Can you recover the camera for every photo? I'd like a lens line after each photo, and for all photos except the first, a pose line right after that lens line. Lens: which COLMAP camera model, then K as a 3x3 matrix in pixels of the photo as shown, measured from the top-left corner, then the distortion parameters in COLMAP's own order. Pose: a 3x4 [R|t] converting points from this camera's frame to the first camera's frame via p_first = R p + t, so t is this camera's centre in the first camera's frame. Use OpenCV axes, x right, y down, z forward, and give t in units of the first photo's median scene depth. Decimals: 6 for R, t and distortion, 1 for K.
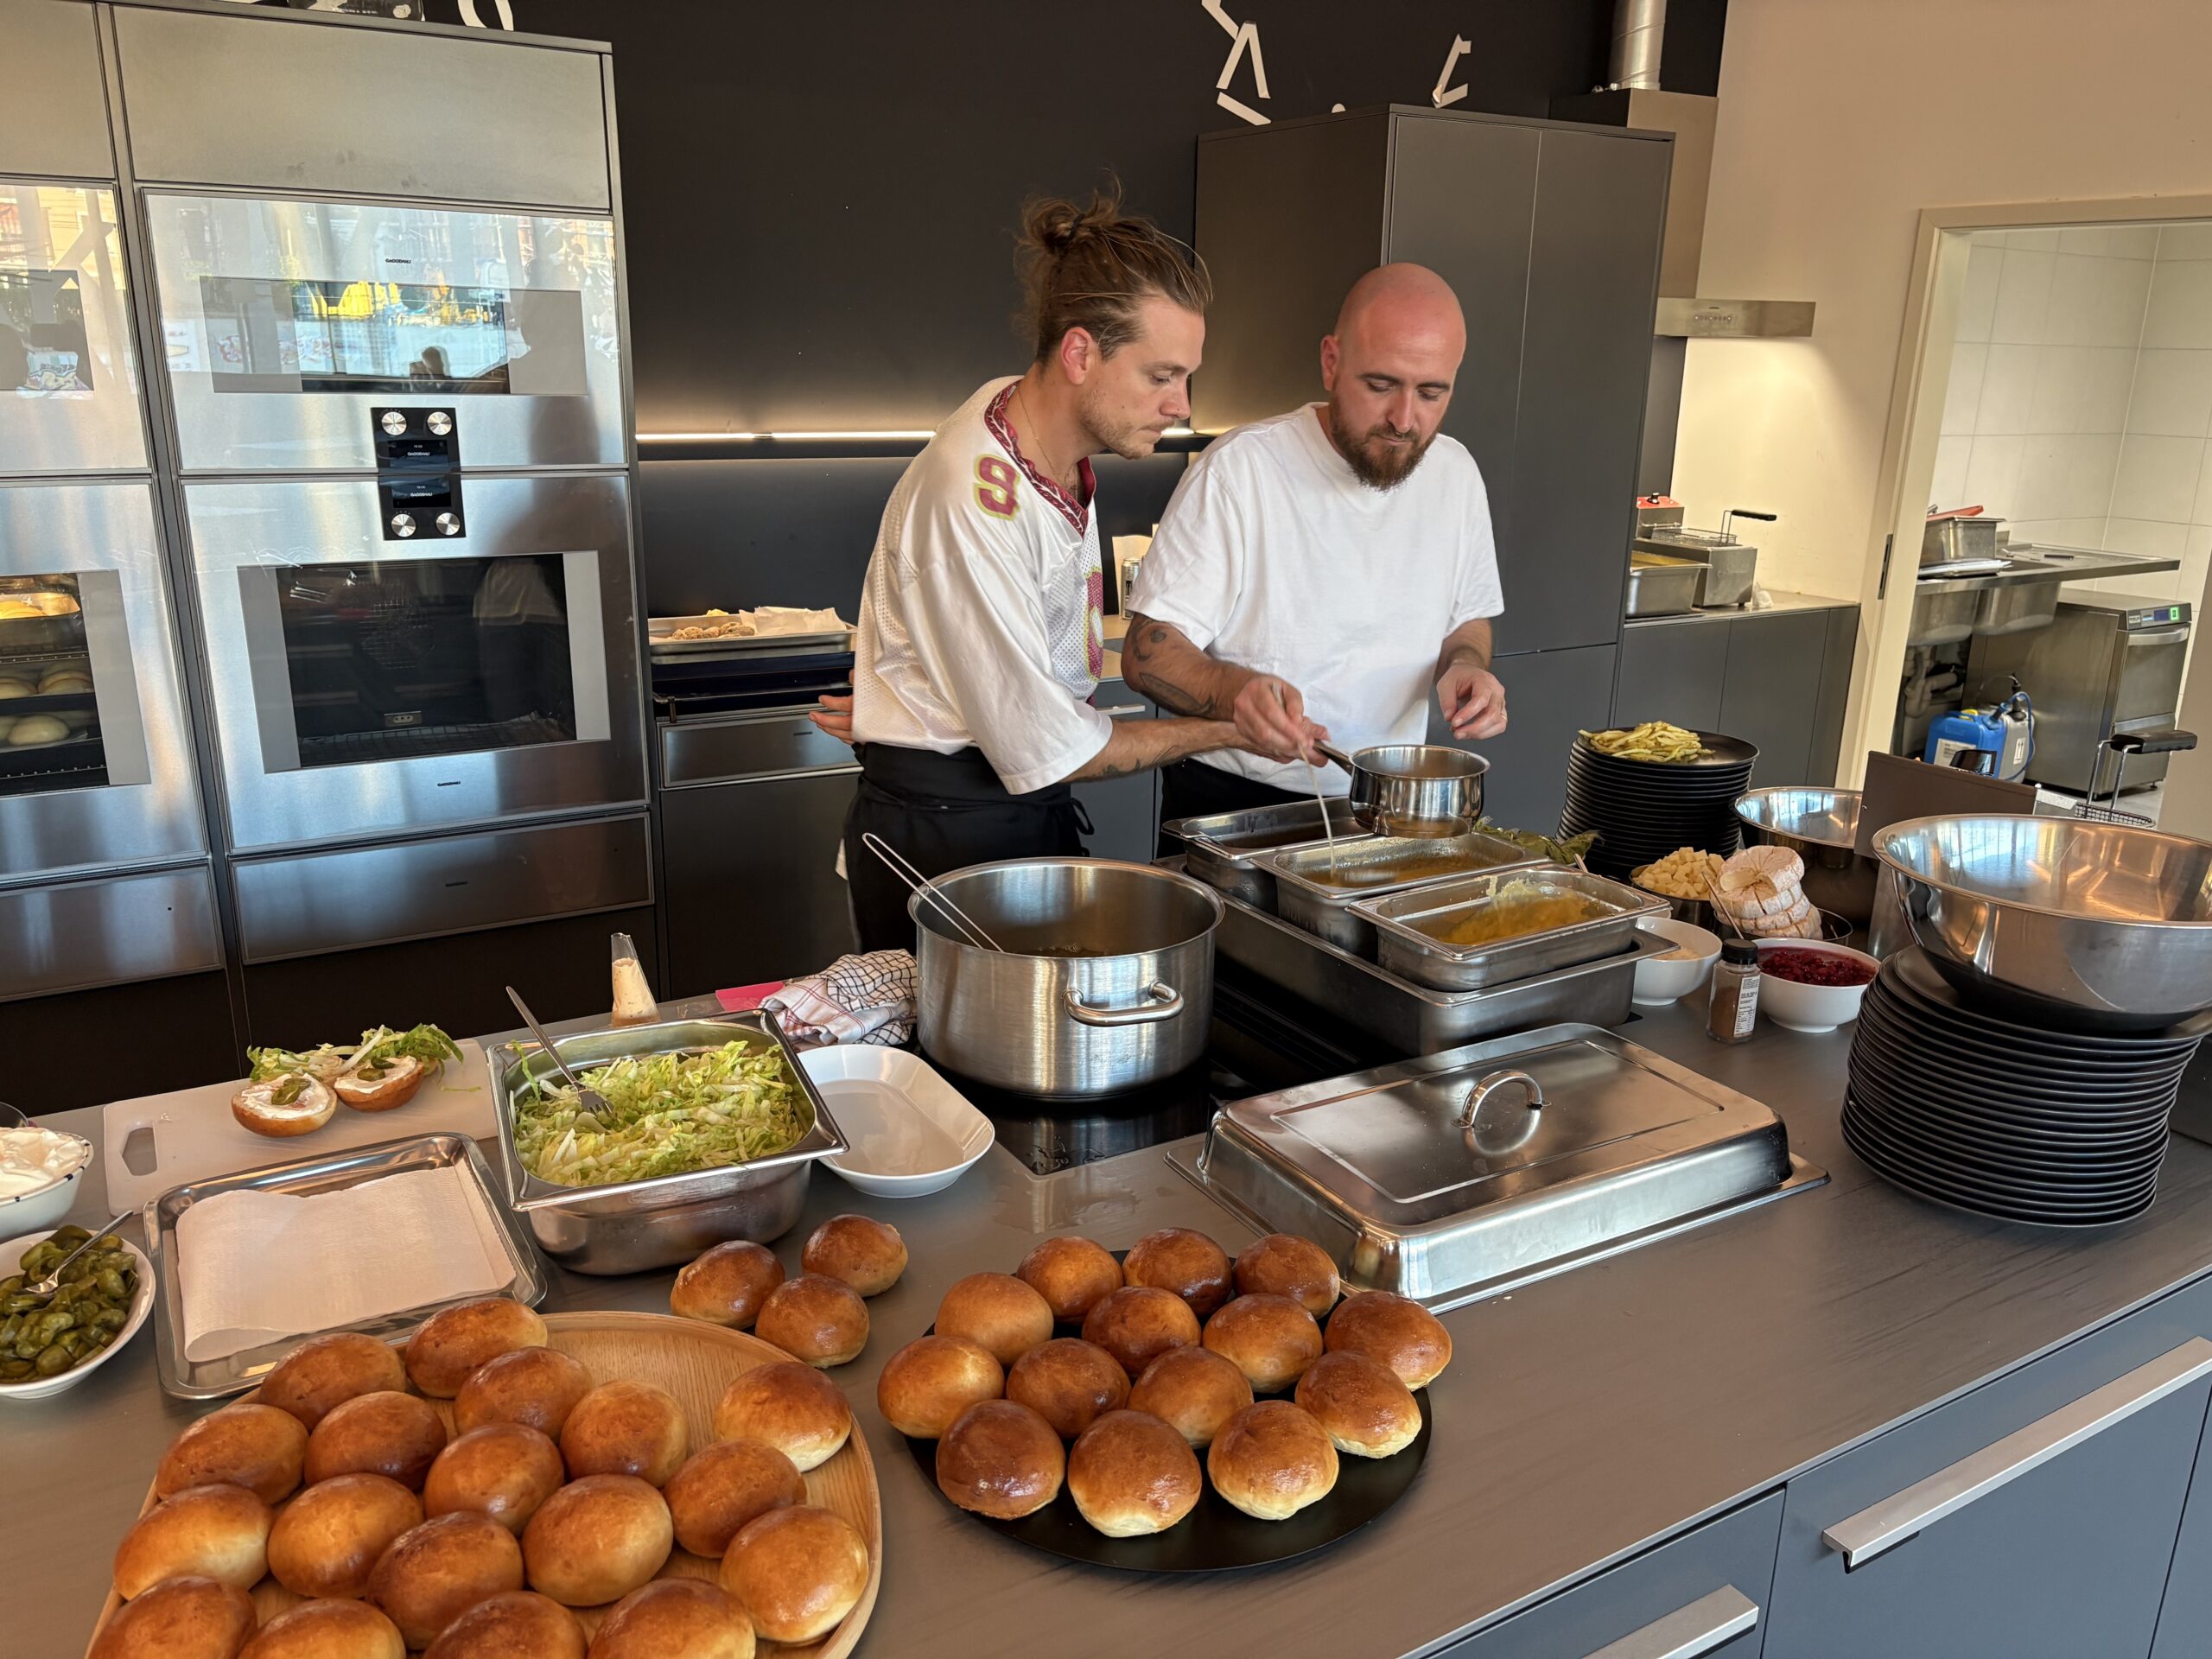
lens RADIAL K [[1667.0, 0, 1106.0], [0, 1667.0, 829.5], [0, 0, 1]] dist [0.027888, -0.005796]
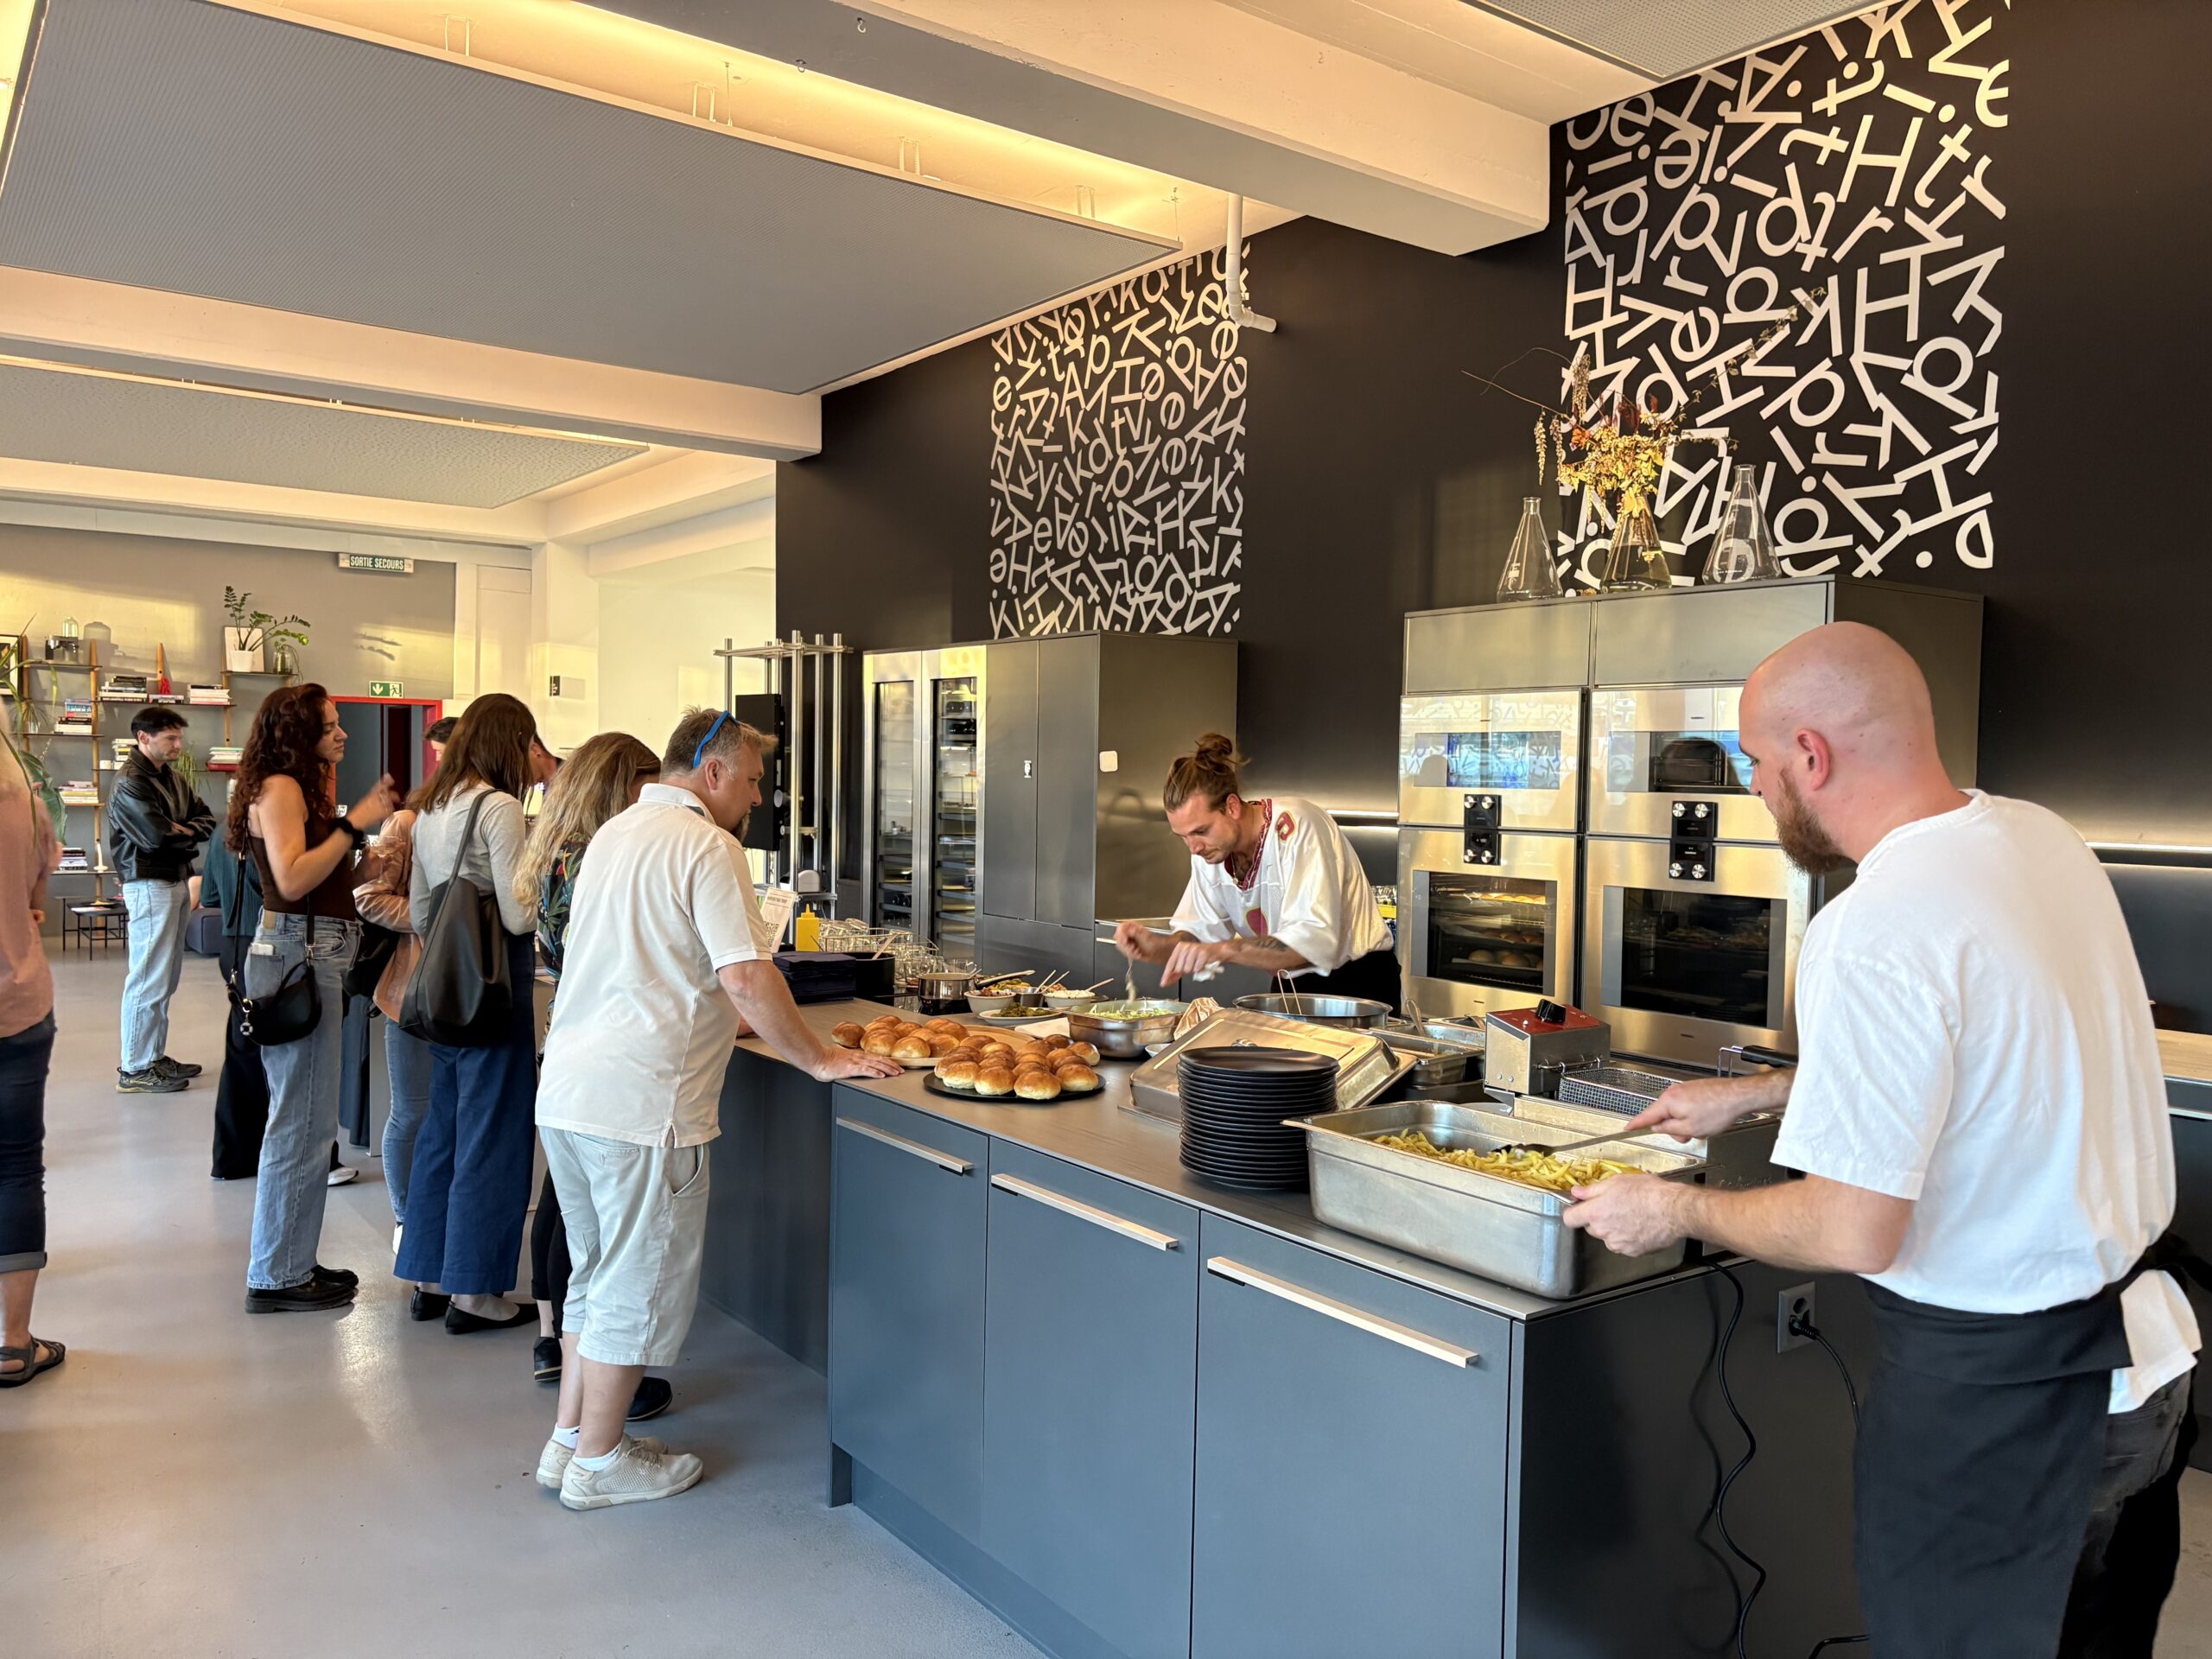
lens RADIAL K [[1667.0, 0, 1106.0], [0, 1667.0, 829.5], [0, 0, 1]] dist [0.027888, -0.005796]
pose [[0.096168, 0.018630, -0.995191, 1.872668], [-0.297617, 0.954623, -0.010889, -0.056346], [0.949829, 0.297233, 0.097349, 0.481238]]
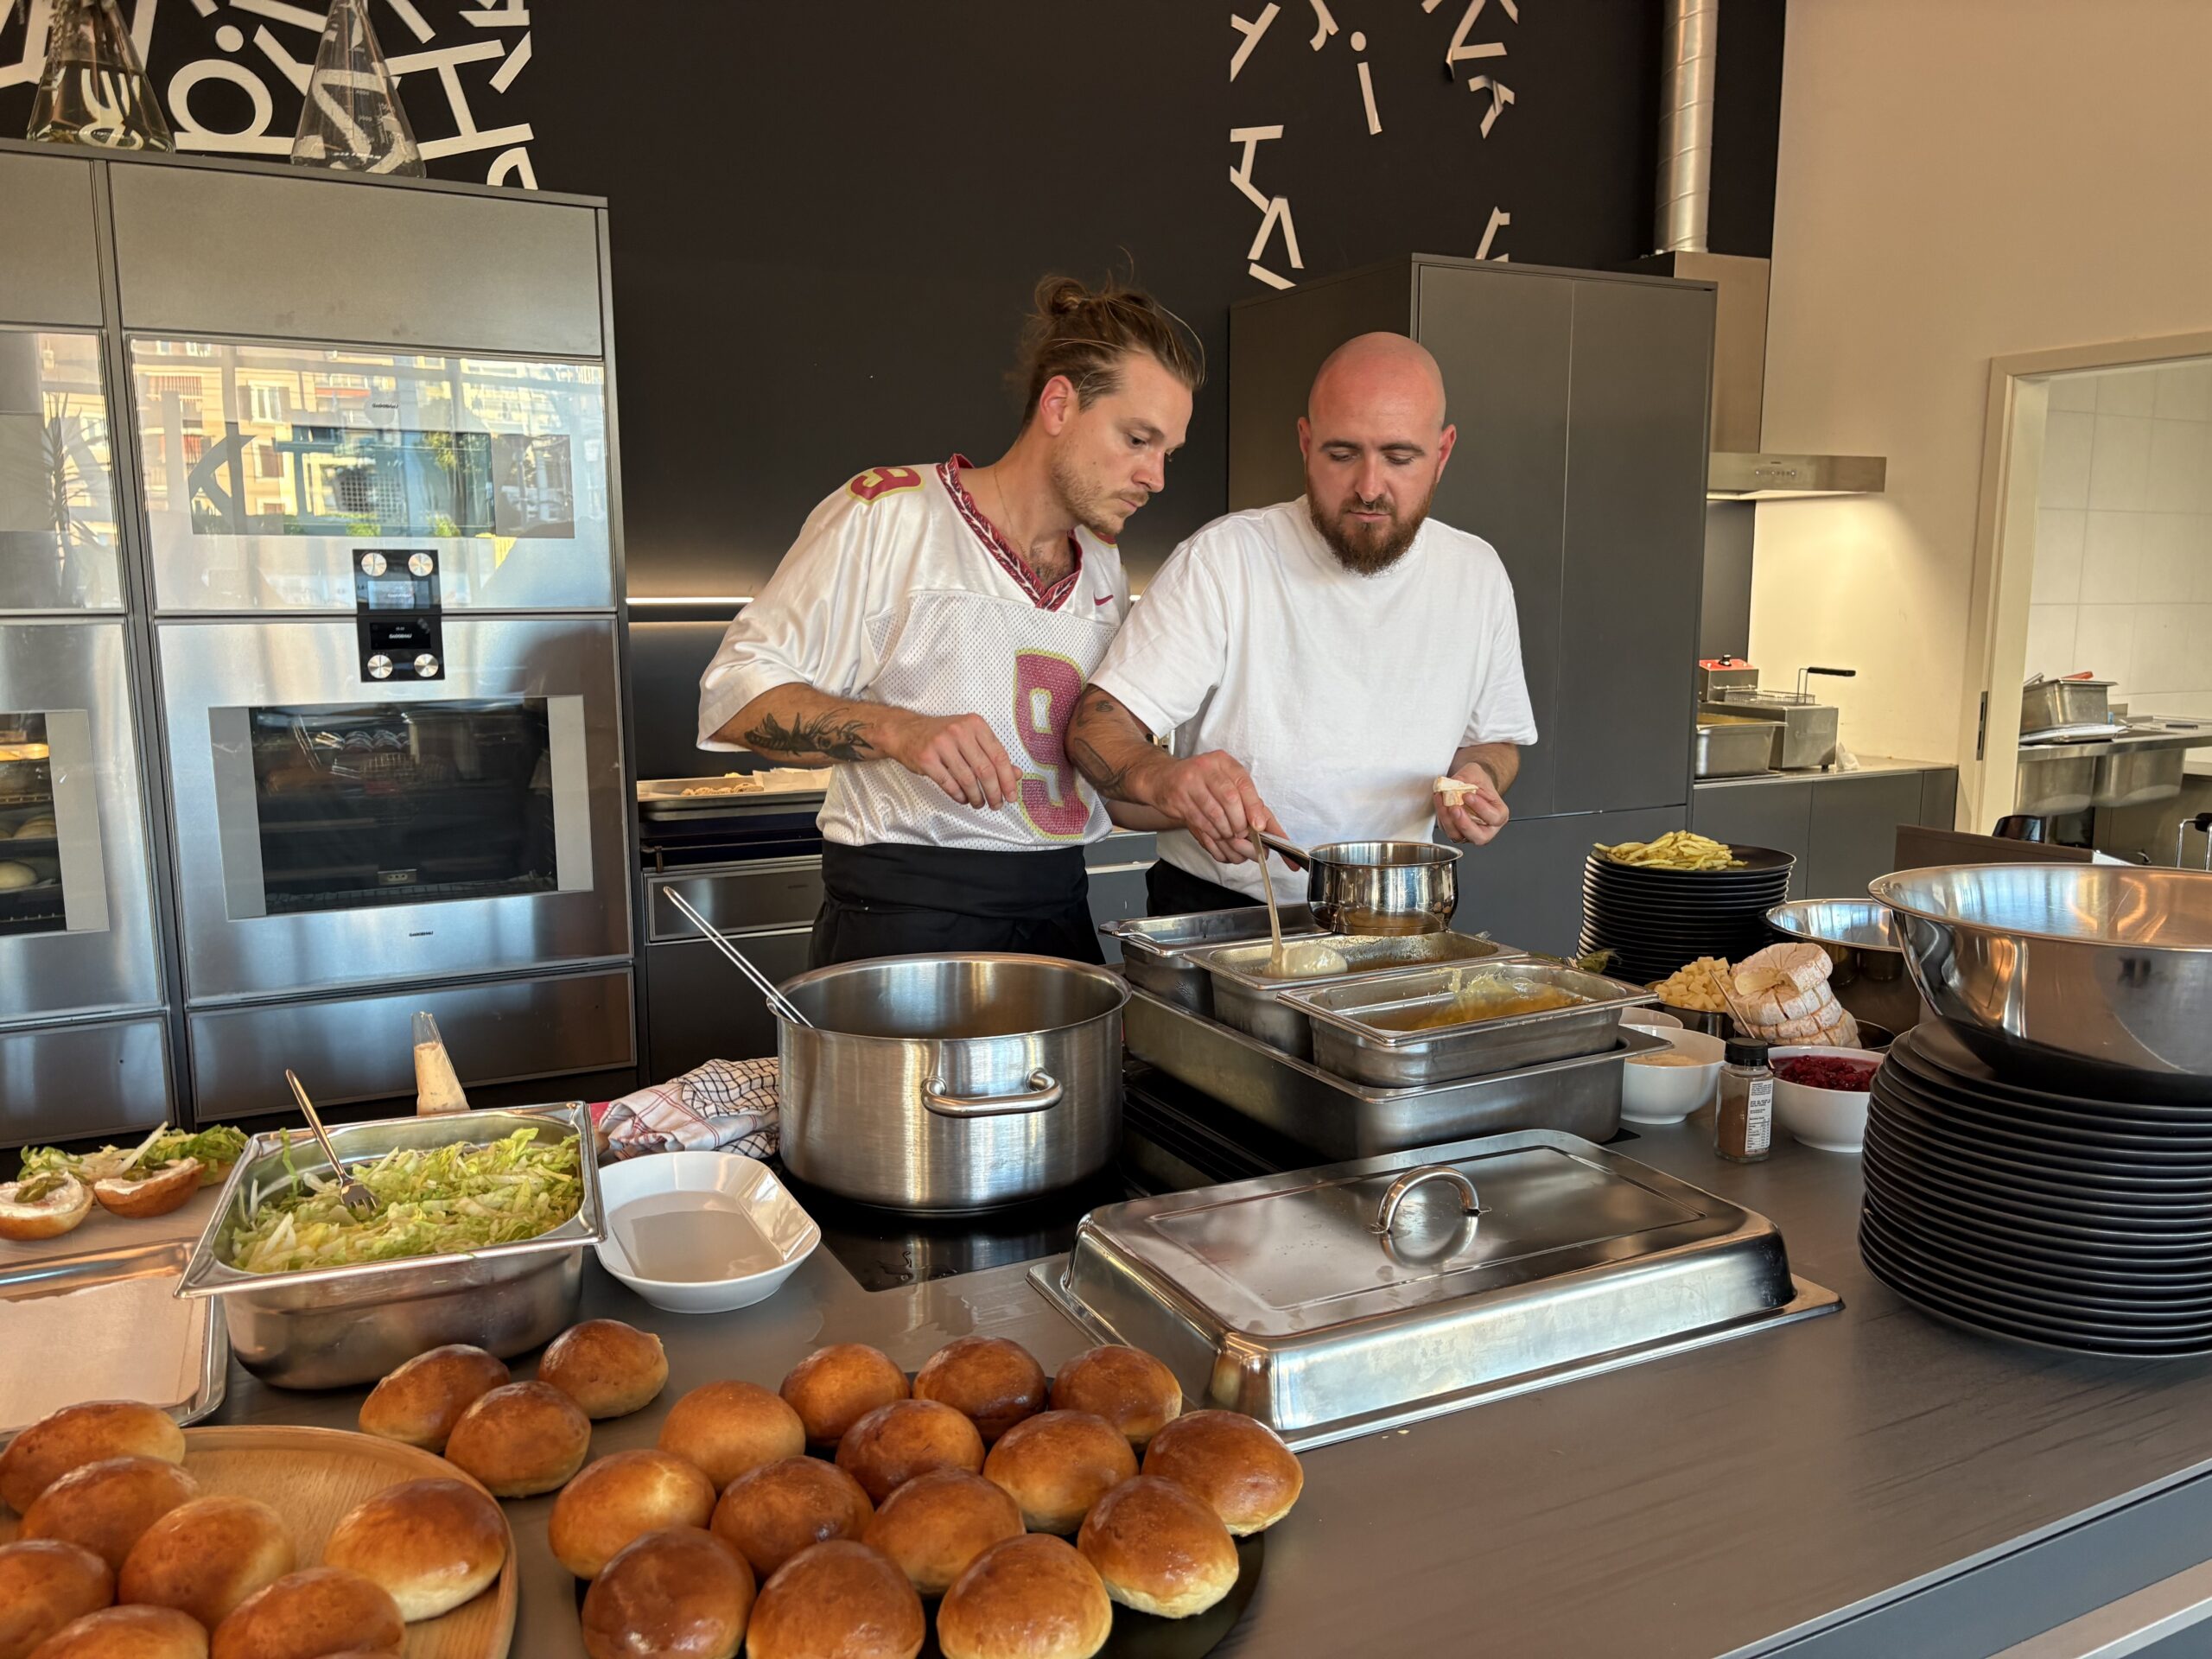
lens RADIAL K [[1668.9, 0, 1097.5], [0, 1668.9, 834.9], [0, 0, 1]] dist [0.027018, -0.005930]
pose [[0.997175, -0.011587, -0.074209, 0.114919], [0.001661, 0.991189, -0.132444, 0.076079], [0.075090, 0.131947, 0.988409, 0.121358]]
